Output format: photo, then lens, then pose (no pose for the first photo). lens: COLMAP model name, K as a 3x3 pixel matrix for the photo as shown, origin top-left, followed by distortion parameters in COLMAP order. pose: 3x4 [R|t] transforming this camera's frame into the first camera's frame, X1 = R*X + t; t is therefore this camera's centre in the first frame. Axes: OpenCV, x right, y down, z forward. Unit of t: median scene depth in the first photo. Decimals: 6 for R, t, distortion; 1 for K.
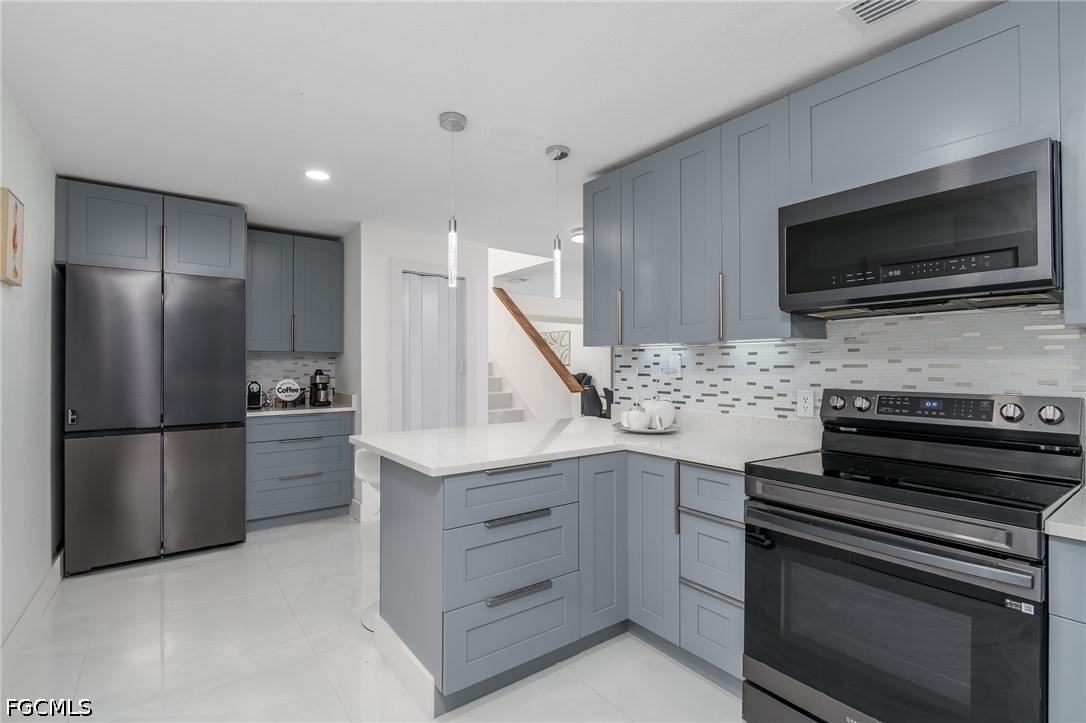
lens RADIAL K [[525.6, 0, 543.0], [0, 525.6, 362.1], [0, 0, 1]] dist [0.001513, -0.004629]
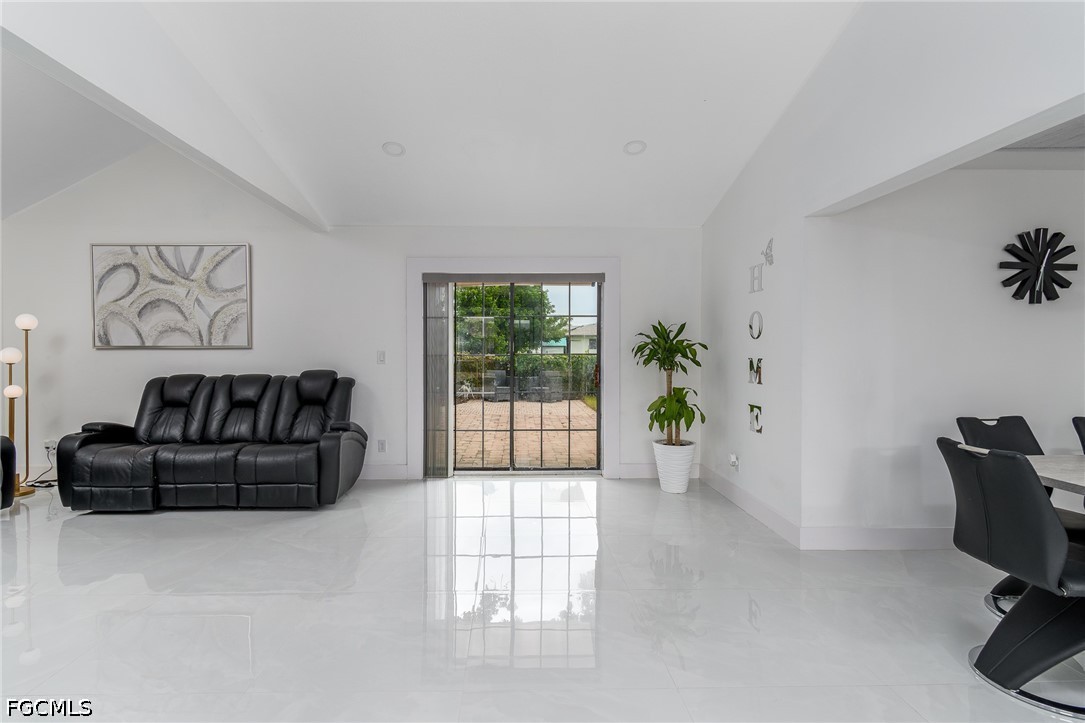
lens RADIAL K [[525.1, 0, 528.1], [0, 525.1, 359.7], [0, 0, 1]] dist [0.001513, -0.004629]
pose [[0.586736, -0.012019, 0.809689, -0.116912], [-0.006525, 0.999787, 0.019569, 0.005688], [-0.809752, -0.016765, 0.586533, 0.655875]]
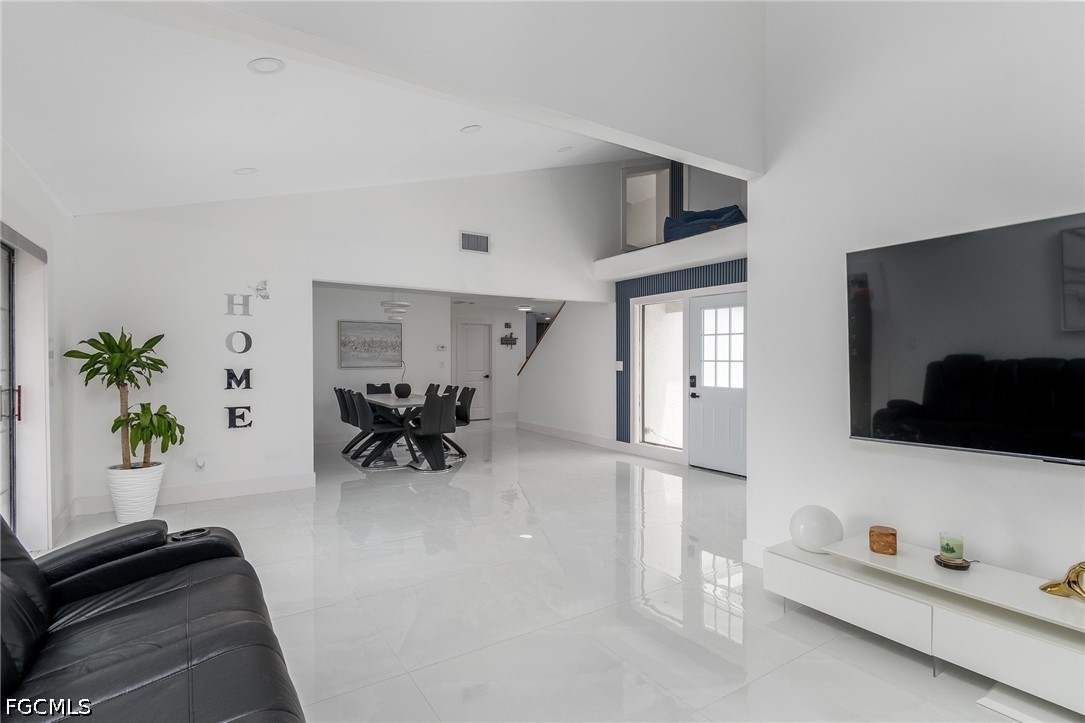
lens RADIAL K [[525.1, 0, 542.7], [0, 525.1, 359.4], [0, 0, 1]] dist [0.001513, -0.004629]
pose [[-0.997996, 0.004759, 0.063098, -0.049127], [0.004142, 0.999942, -0.009900, 0.007714], [-0.063141, -0.009619, -0.997958, 1.025724]]
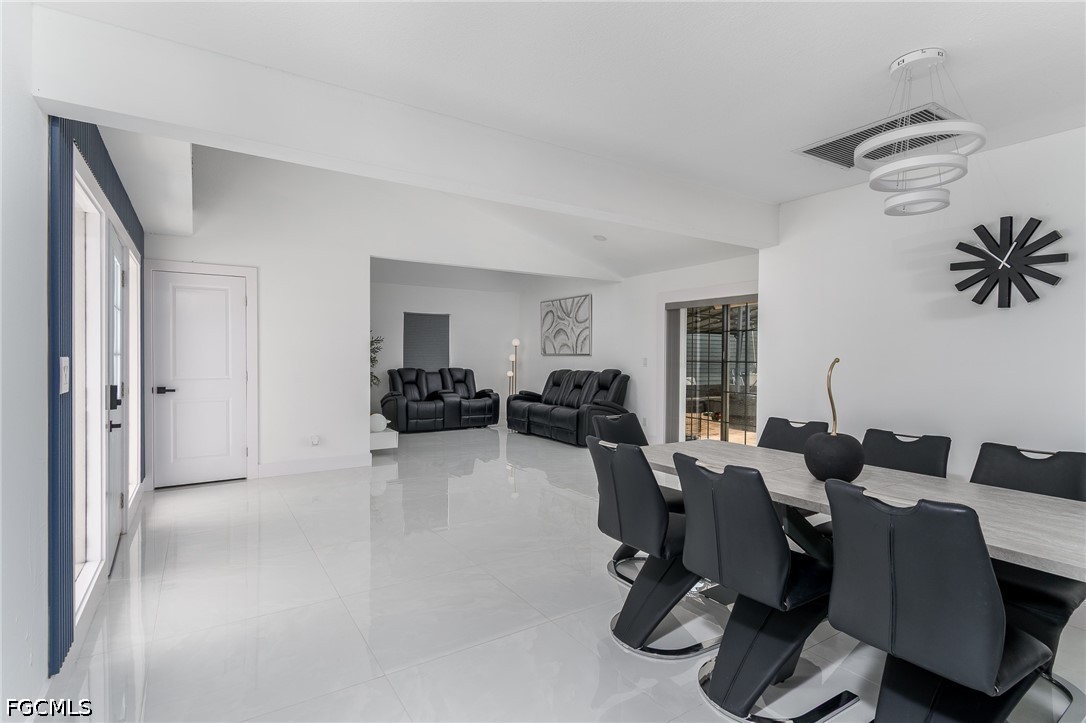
lens RADIAL K [[525.6, 0, 533.4], [0, 525.6, 368.7], [0, 0, 1]] dist [0.001513, -0.004629]
pose [[0.996482, 0.015439, -0.082370, 0.035864], [-0.012729, 0.999363, 0.033327, 0.002345], [0.082832, -0.032161, 0.996044, 0.419929]]
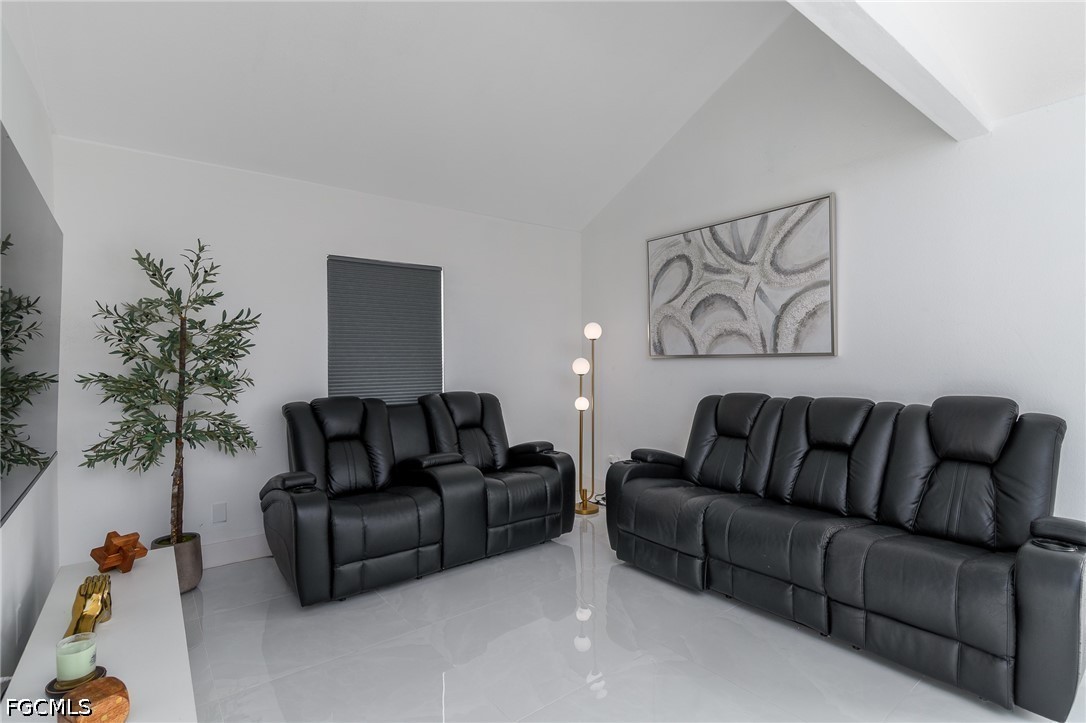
lens RADIAL K [[525.6, 0, 540.2], [0, 525.6, 359.2], [0, 0, 1]] dist [0.001513, -0.004629]
pose [[0.999983, -0.004922, 0.003248, -0.070486], [0.004909, 0.999981, 0.003786, 0.005786], [-0.003266, -0.003770, 0.999988, 0.782335]]
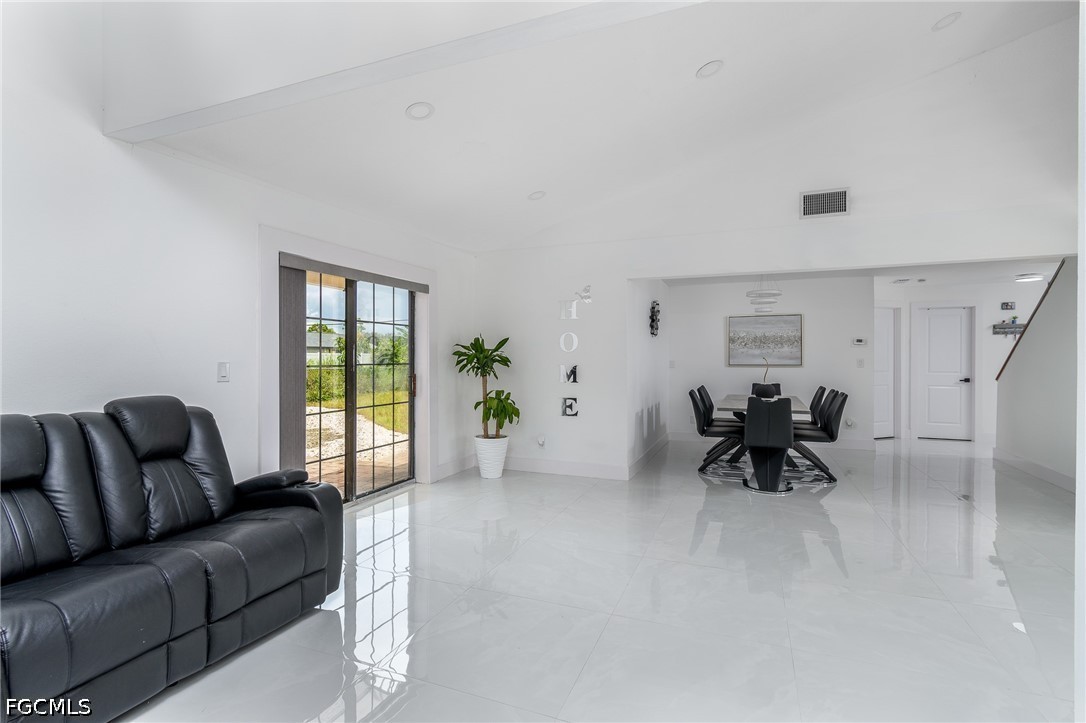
lens RADIAL K [[525.6, 0, 536.9], [0, 525.6, 361.4], [0, 0, 1]] dist [0.001513, -0.004629]
pose [[-0.518885, -0.001276, 0.854843, -0.149862], [-0.004105, 0.999991, -0.001000, 0.007339], [-0.854834, -0.004028, -0.518886, 0.929414]]
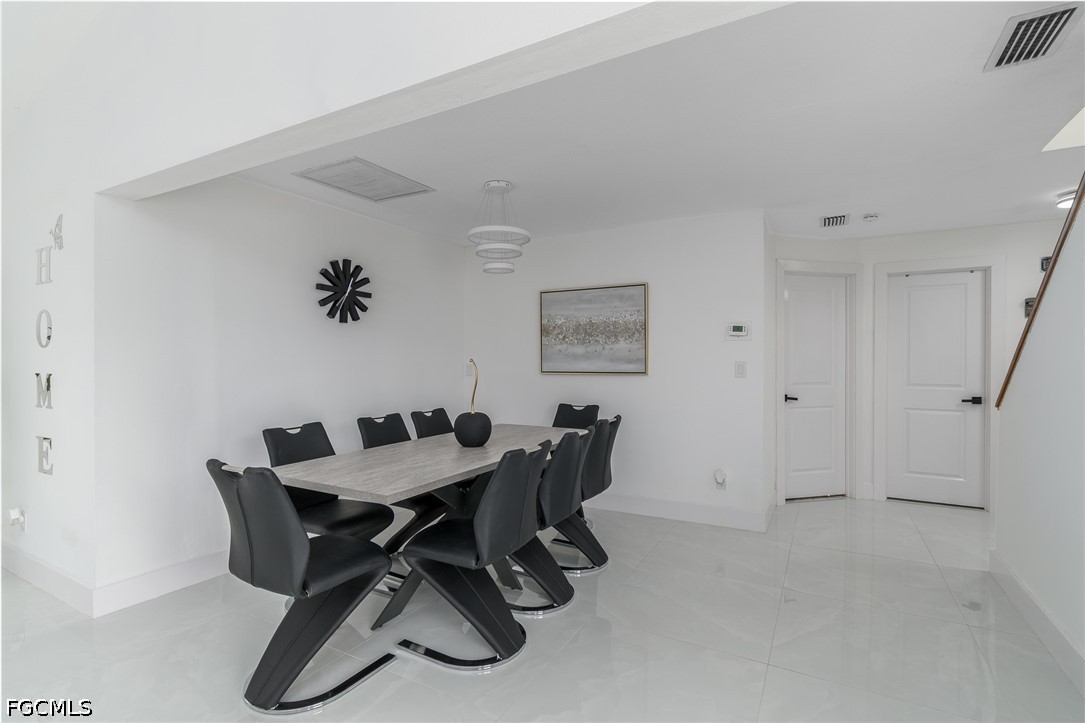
lens RADIAL K [[525.1, 0, 540.7], [0, 525.1, 360.9], [0, 0, 1]] dist [0.001513, -0.004629]
pose [[-0.410835, 0.004798, 0.911697, -0.090439], [-0.005079, 0.999959, -0.007551, 0.005375], [-0.911696, -0.007732, -0.410793, 0.630814]]
